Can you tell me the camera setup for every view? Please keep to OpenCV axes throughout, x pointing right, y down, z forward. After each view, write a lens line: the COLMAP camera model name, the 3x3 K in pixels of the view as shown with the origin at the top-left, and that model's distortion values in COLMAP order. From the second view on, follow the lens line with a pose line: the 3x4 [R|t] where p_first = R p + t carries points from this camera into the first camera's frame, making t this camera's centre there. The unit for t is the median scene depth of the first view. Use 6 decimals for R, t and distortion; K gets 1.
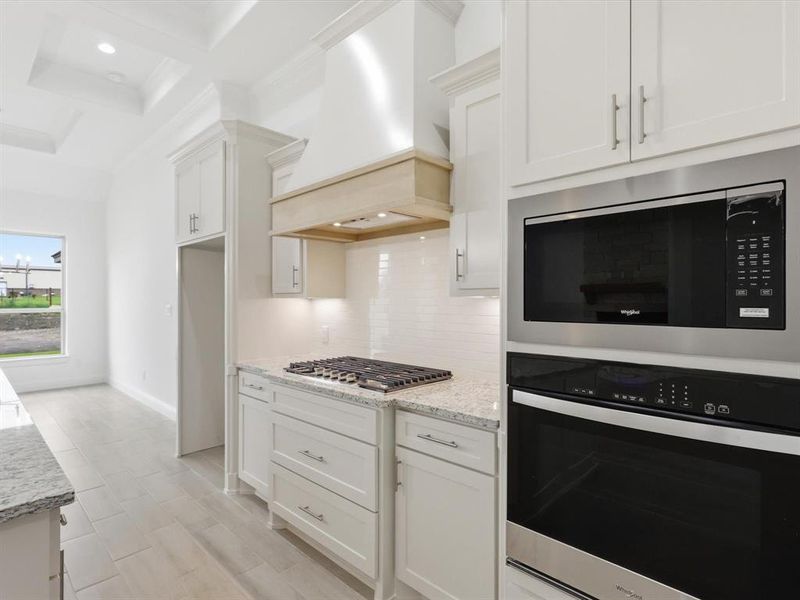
lens RADIAL K [[421.8, 0, 396.7], [0, 421.8, 299.6], [0, 0, 1]] dist [0.000434, 0.002122]
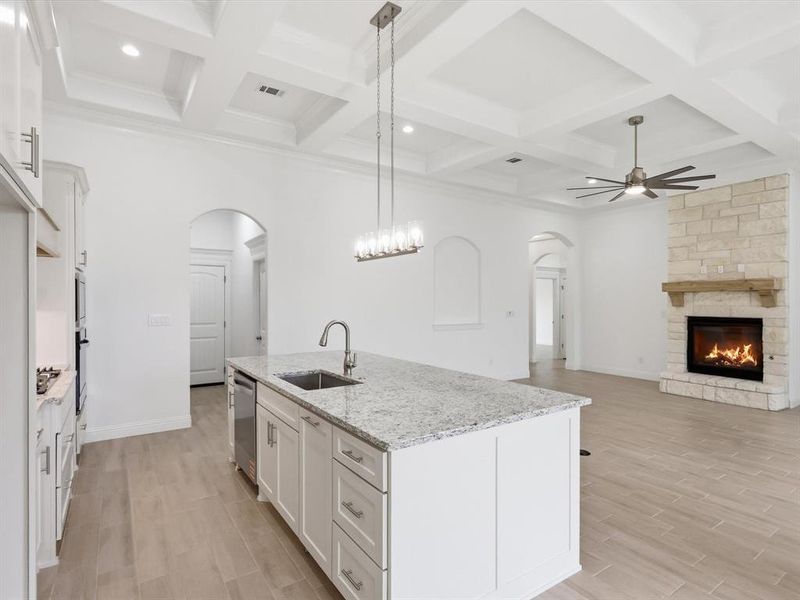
lens RADIAL K [[421.8, 0, 396.5], [0, 421.8, 302.6], [0, 0, 1]] dist [0.000434, 0.002122]
pose [[-0.977339, 0.001930, 0.211671, -1.071408], [0.002590, 0.999993, 0.002842, -0.028263], [-0.211664, 0.003326, -0.977337, 1.526350]]
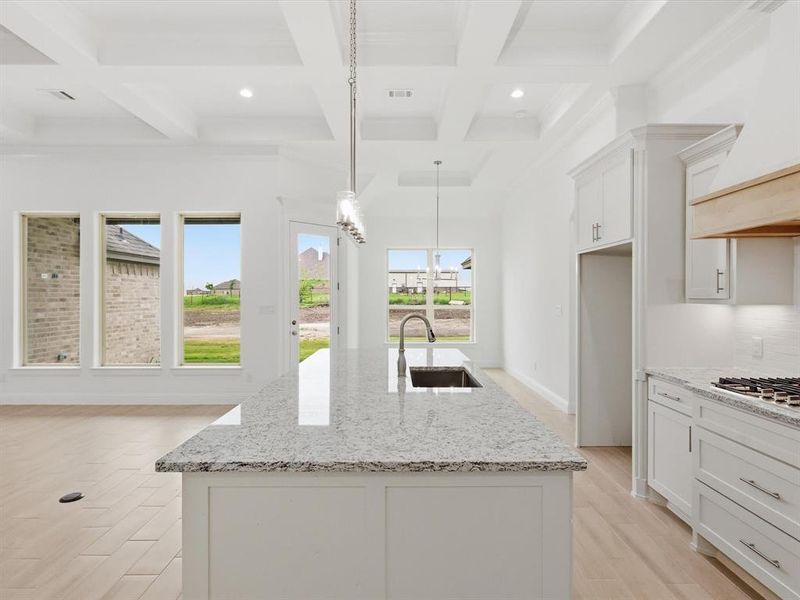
lens RADIAL K [[421.8, 0, 401.3], [0, 421.8, 295.6], [0, 0, 1]] dist [0.000434, 0.002122]
pose [[0.703173, 0.002838, -0.711014, -0.079394], [-0.002575, 0.999996, 0.001446, -0.023046], [0.711015, 0.000814, 0.703177, -0.114676]]
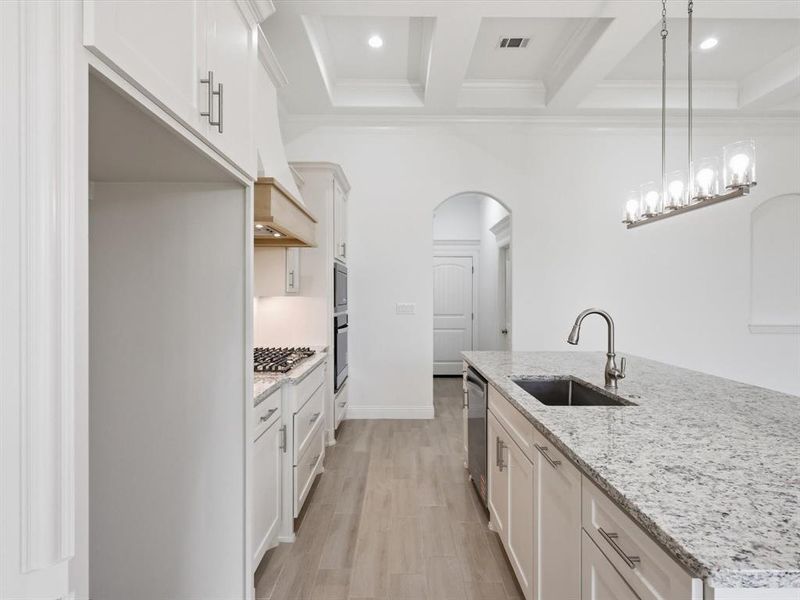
lens RADIAL K [[421.8, 0, 399.4], [0, 421.8, 297.7], [0, 0, 1]] dist [0.000434, 0.002122]
pose [[-0.698896, -0.000098, 0.715224, -0.997459], [0.000891, 0.999999, 0.001008, -0.003107], [-0.715223, 0.001342, -0.698895, 1.302341]]
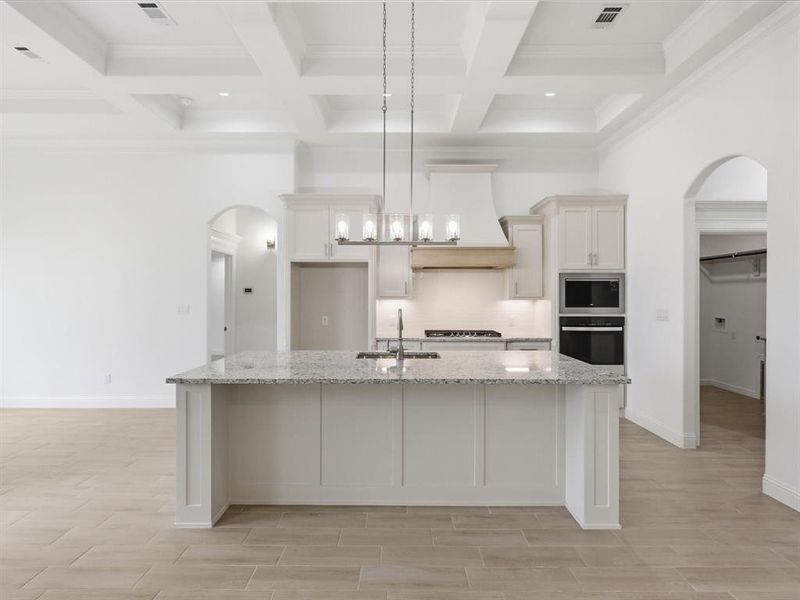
lens RADIAL K [[421.8, 0, 400.9], [0, 421.8, 297.6], [0, 0, 1]] dist [0.000434, 0.002122]
pose [[0.719715, 0.002191, 0.694266, -1.523762], [-0.003444, 0.999994, 0.000414, -0.013959], [-0.694261, -0.002689, 0.719718, -0.292110]]
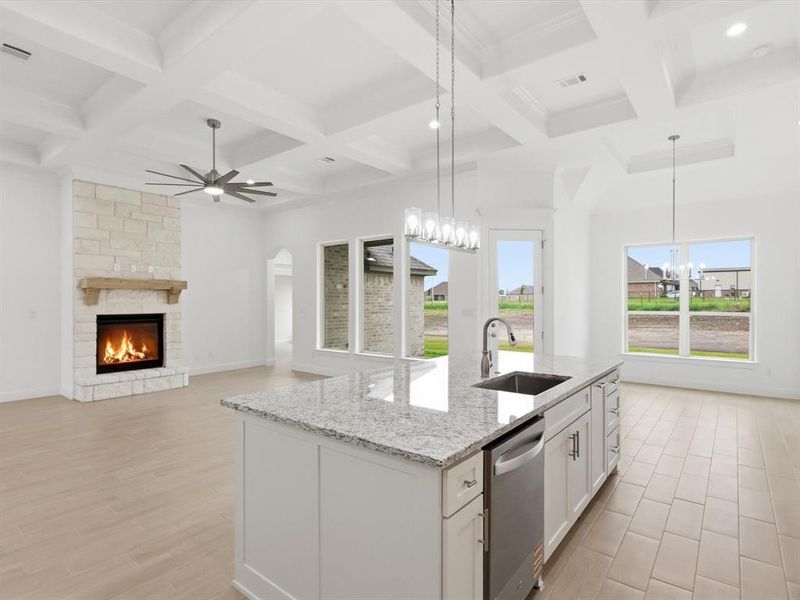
lens RADIAL K [[421.8, 0, 401.9], [0, 421.8, 299.4], [0, 0, 1]] dist [0.000434, 0.002122]
pose [[0.107529, -0.000640, -0.994202, 0.184215], [0.000584, 1.000000, -0.000580, -0.019310], [0.994202, -0.000518, 0.107529, 0.246044]]
